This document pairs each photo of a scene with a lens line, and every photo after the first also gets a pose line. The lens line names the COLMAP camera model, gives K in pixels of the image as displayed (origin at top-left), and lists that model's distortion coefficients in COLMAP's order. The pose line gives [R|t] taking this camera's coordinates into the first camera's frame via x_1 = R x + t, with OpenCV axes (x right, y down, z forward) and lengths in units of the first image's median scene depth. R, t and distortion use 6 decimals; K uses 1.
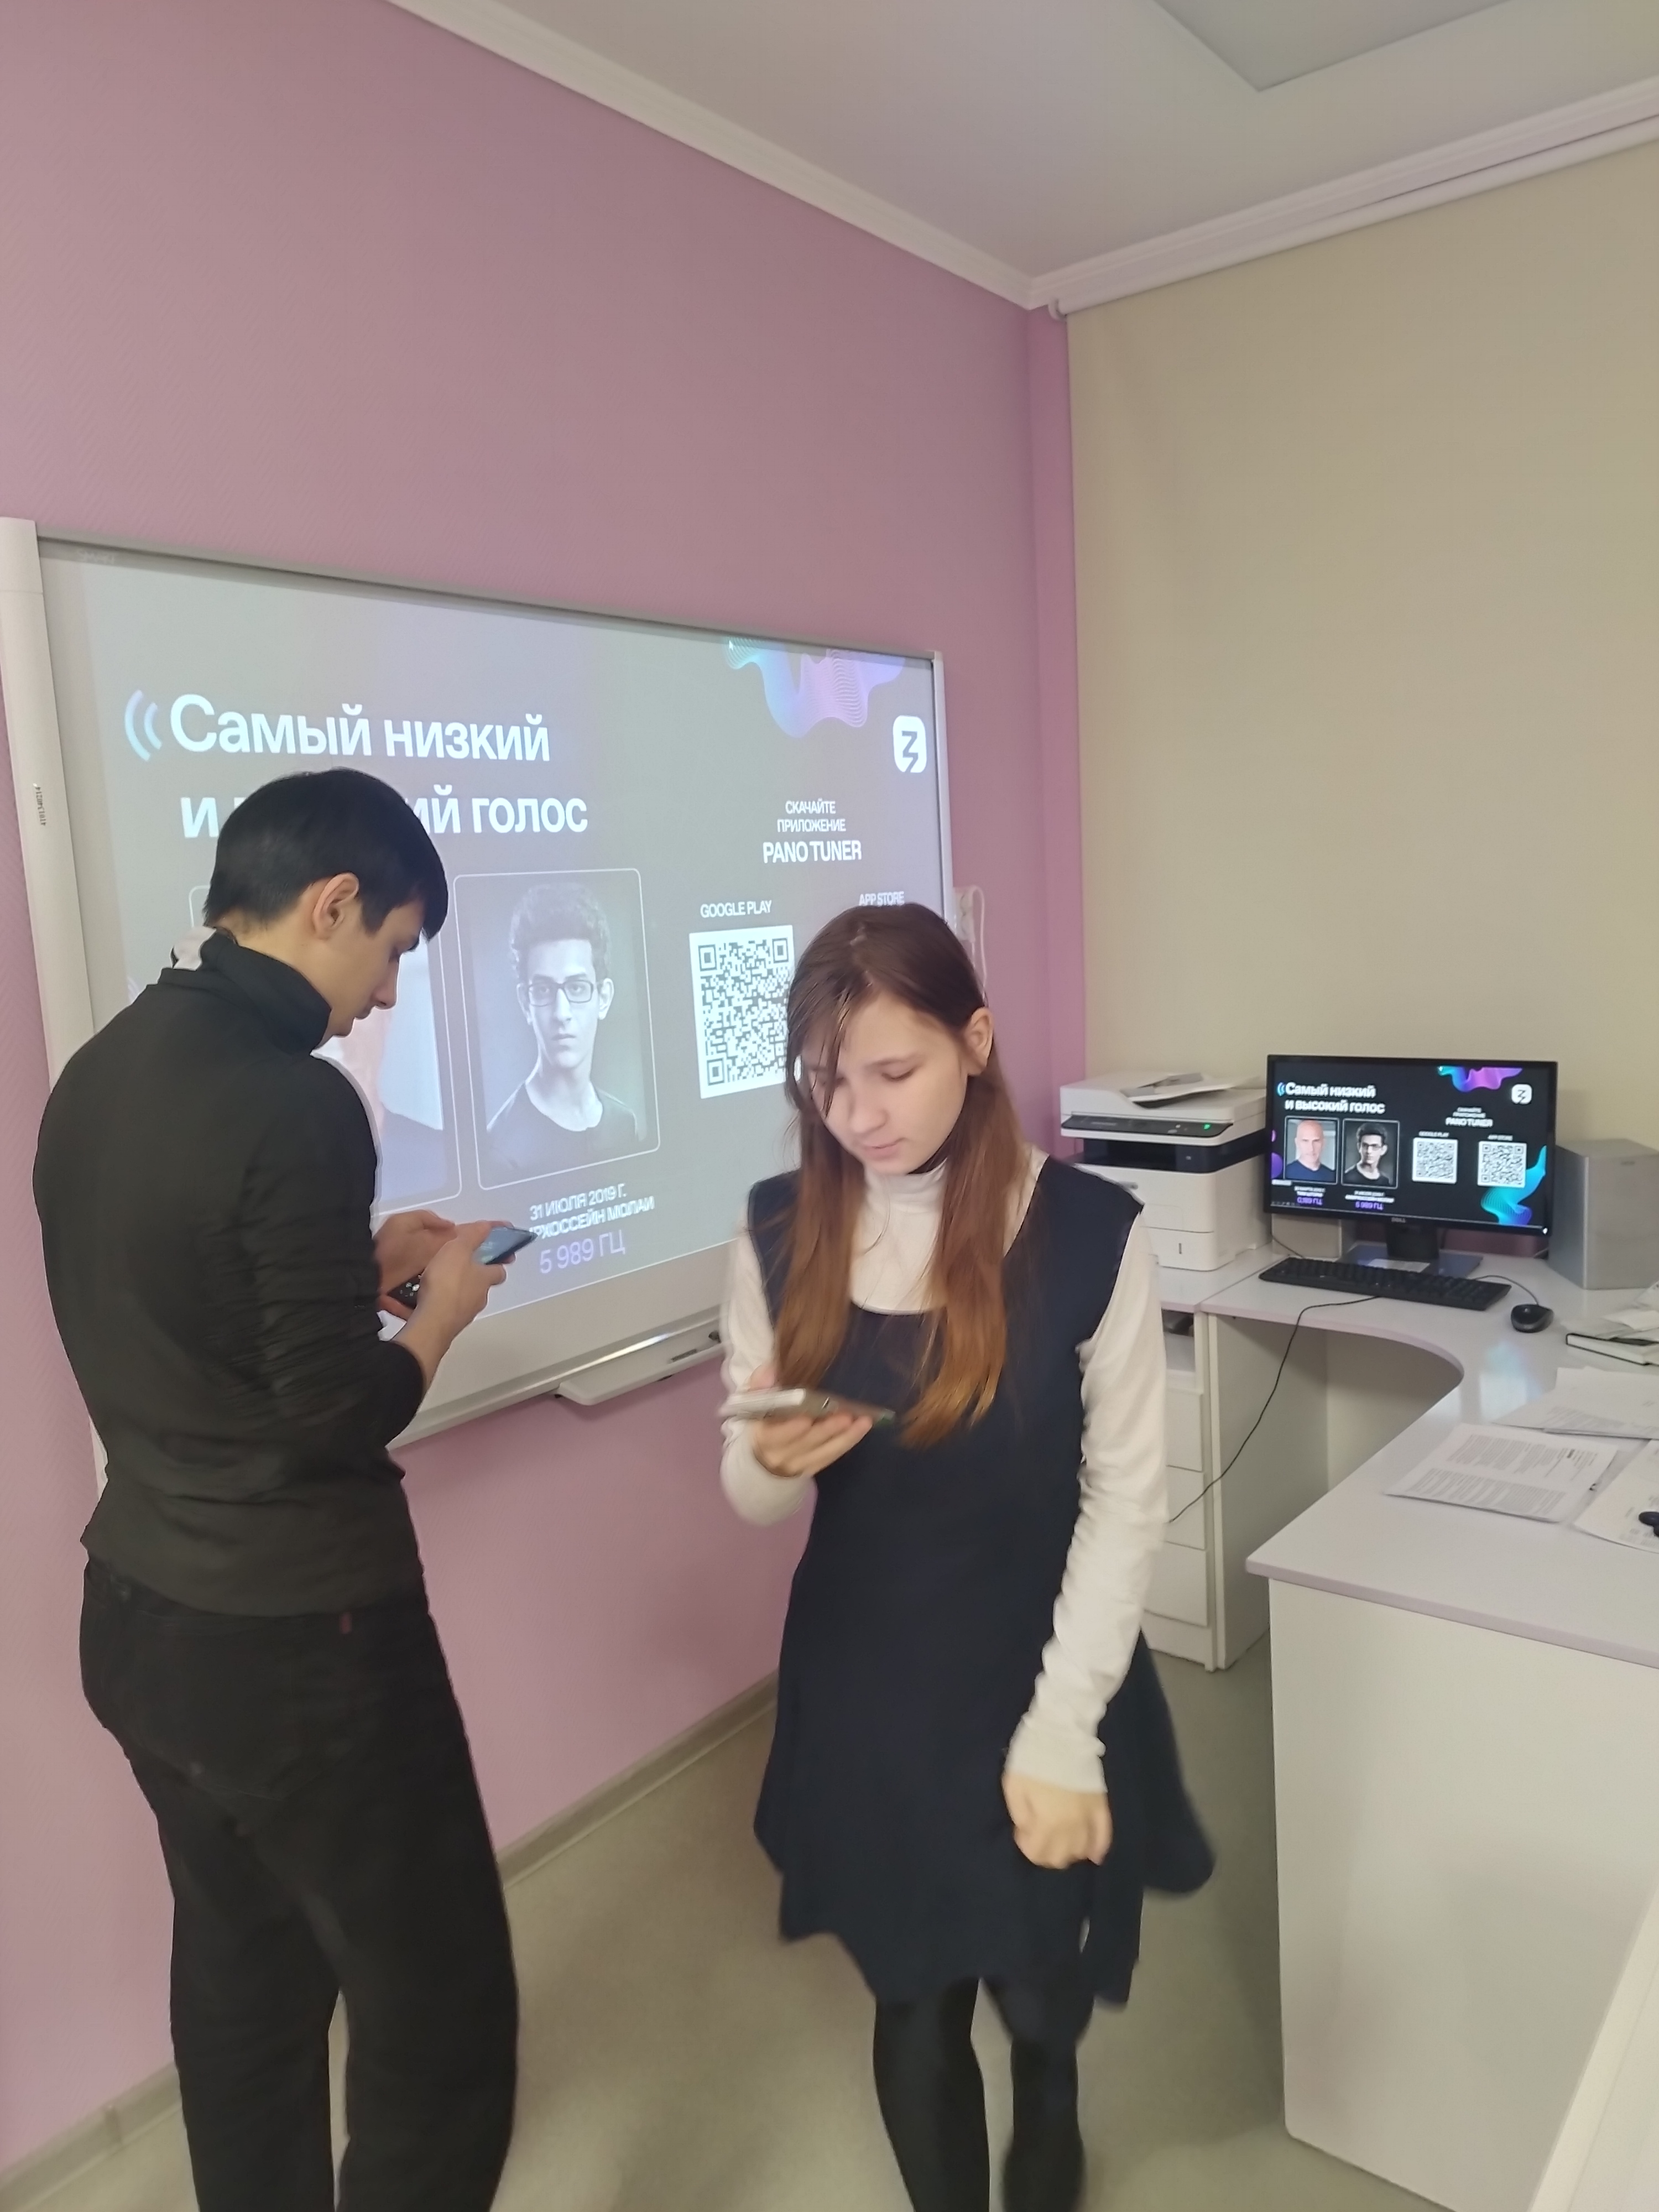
lens RADIAL K [[1586.5, 0, 829.5], [0, 1586.5, 1106.0], [0, 0, 1]] dist [0.004819, -0.002257]
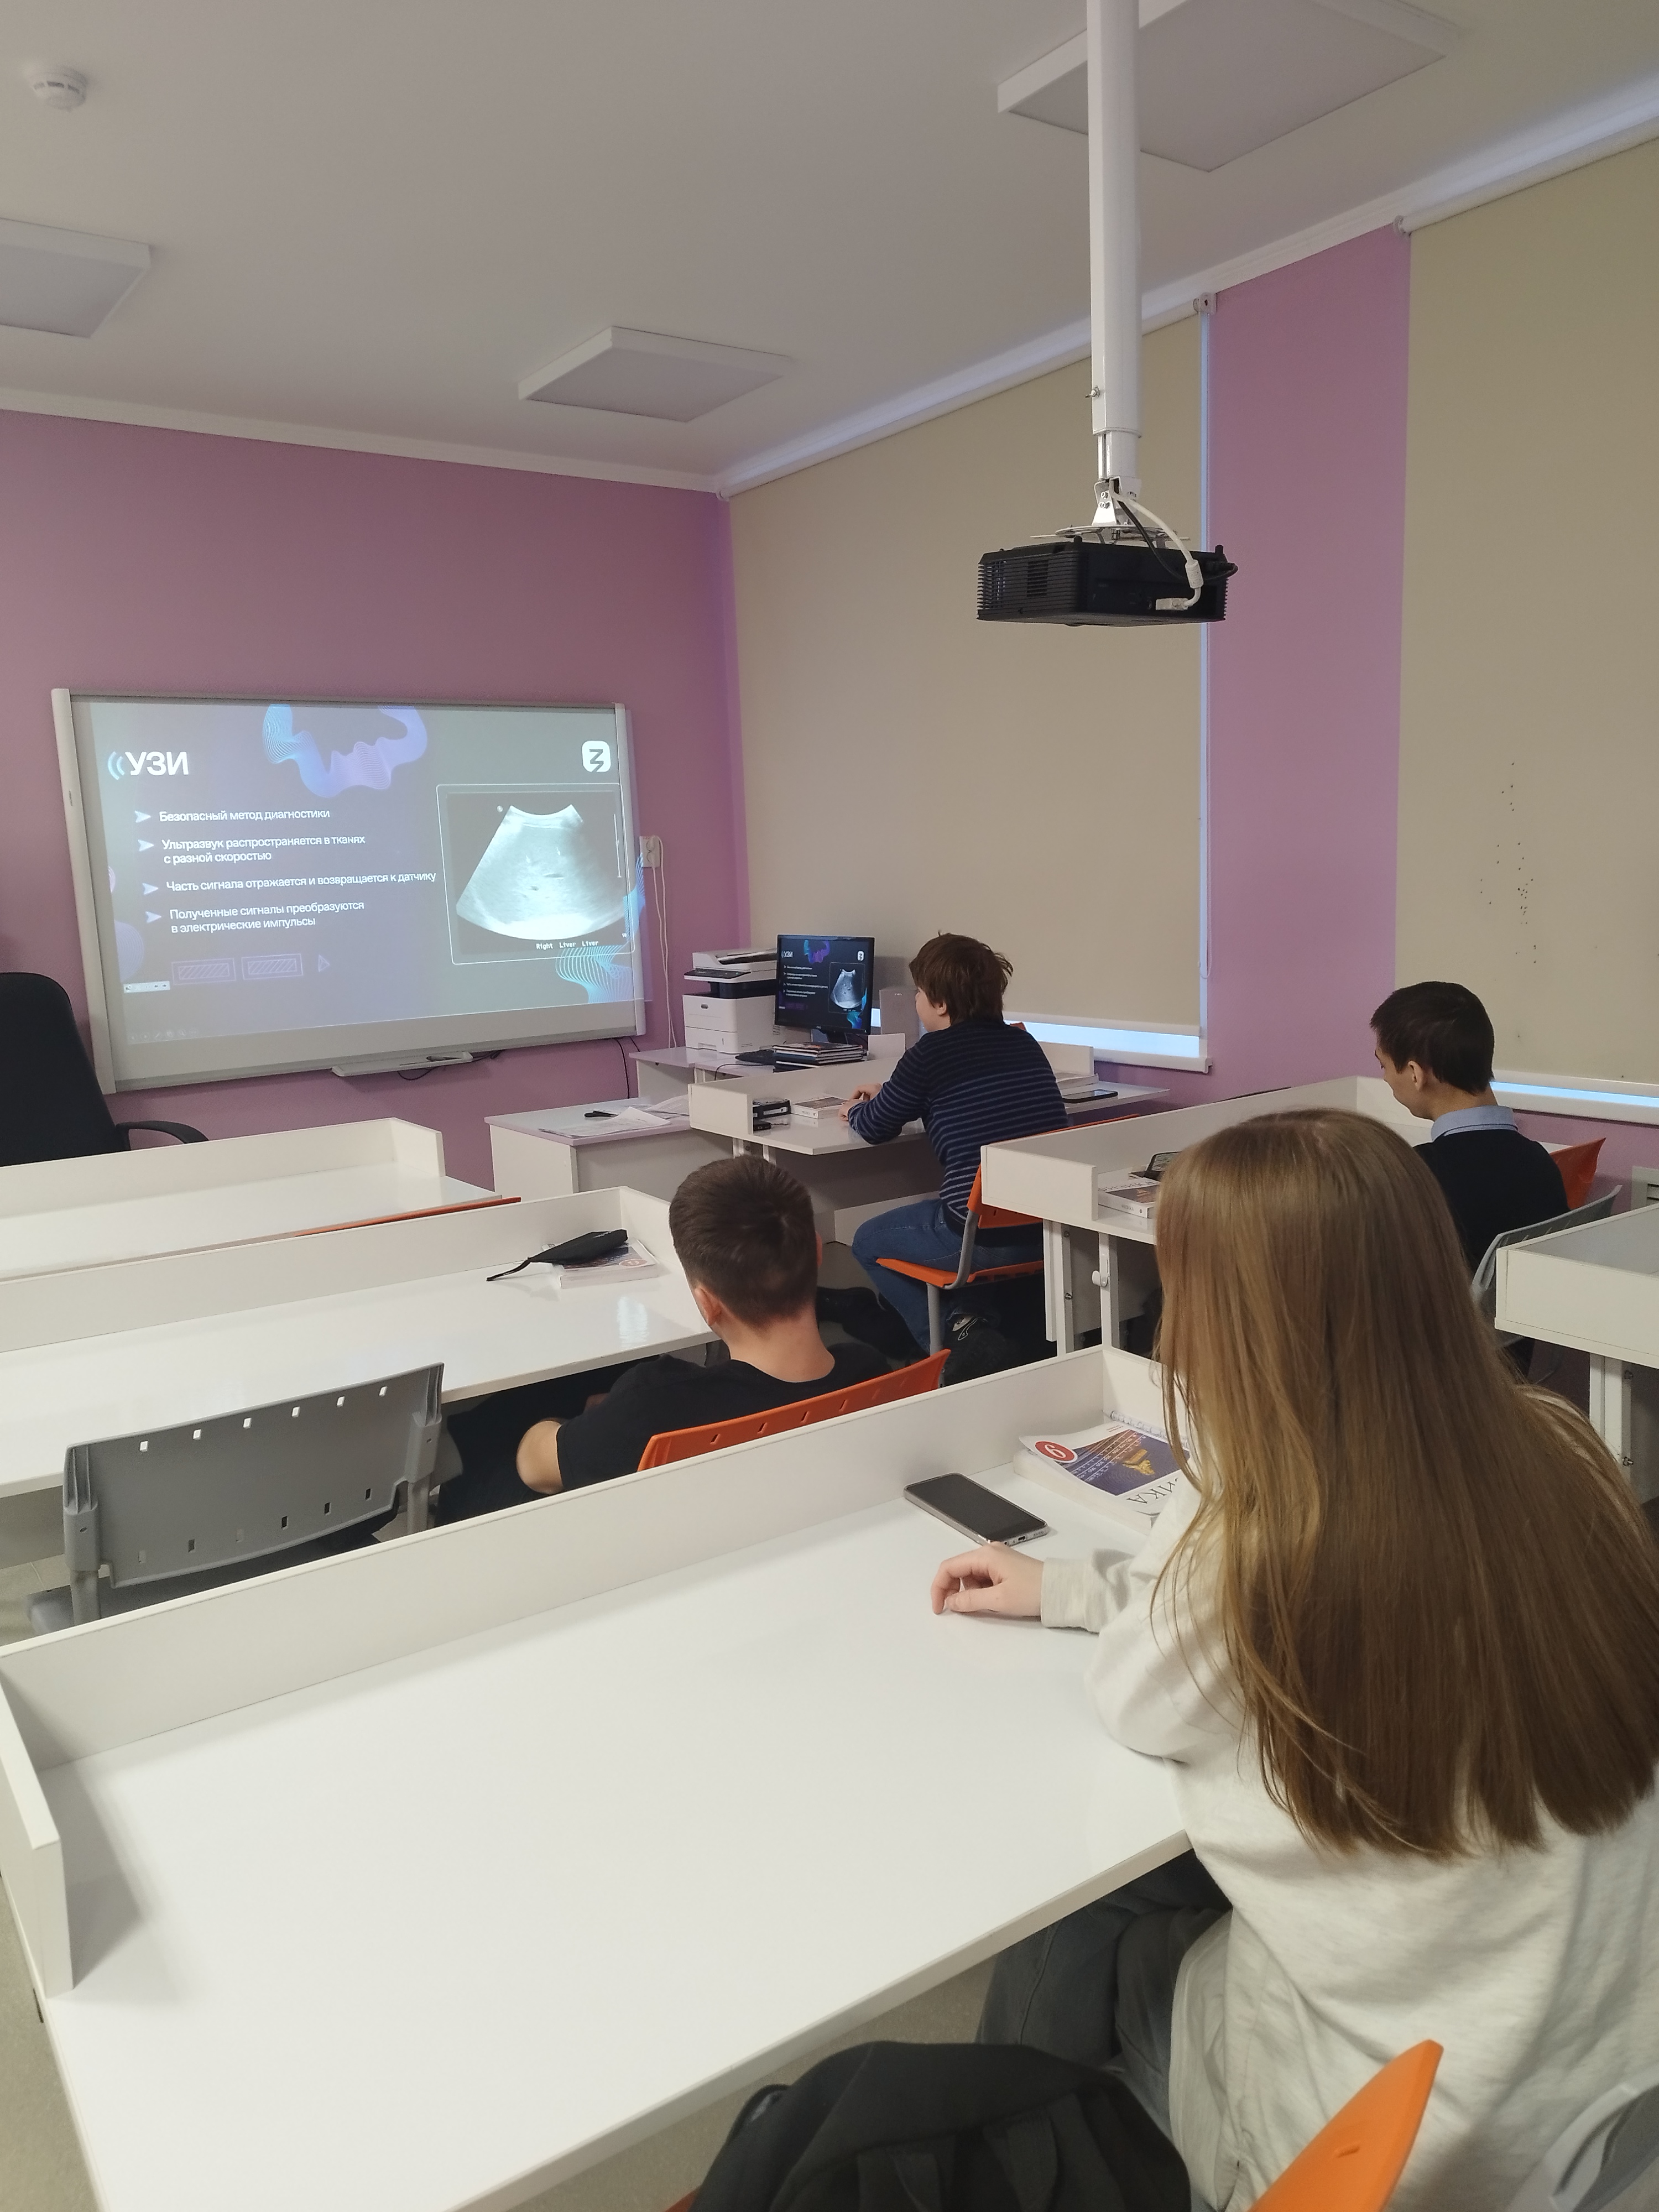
lens RADIAL K [[1559.4, 0, 829.5], [0, 1559.4, 1106.0], [0, 0, 1]] dist [0.026516, -0.034325]
pose [[0.957067, 0.063083, -0.282920, 0.976532], [-0.052900, 0.997652, 0.043495, 0.092059], [0.284999, -0.026661, 0.958157, -0.753344]]
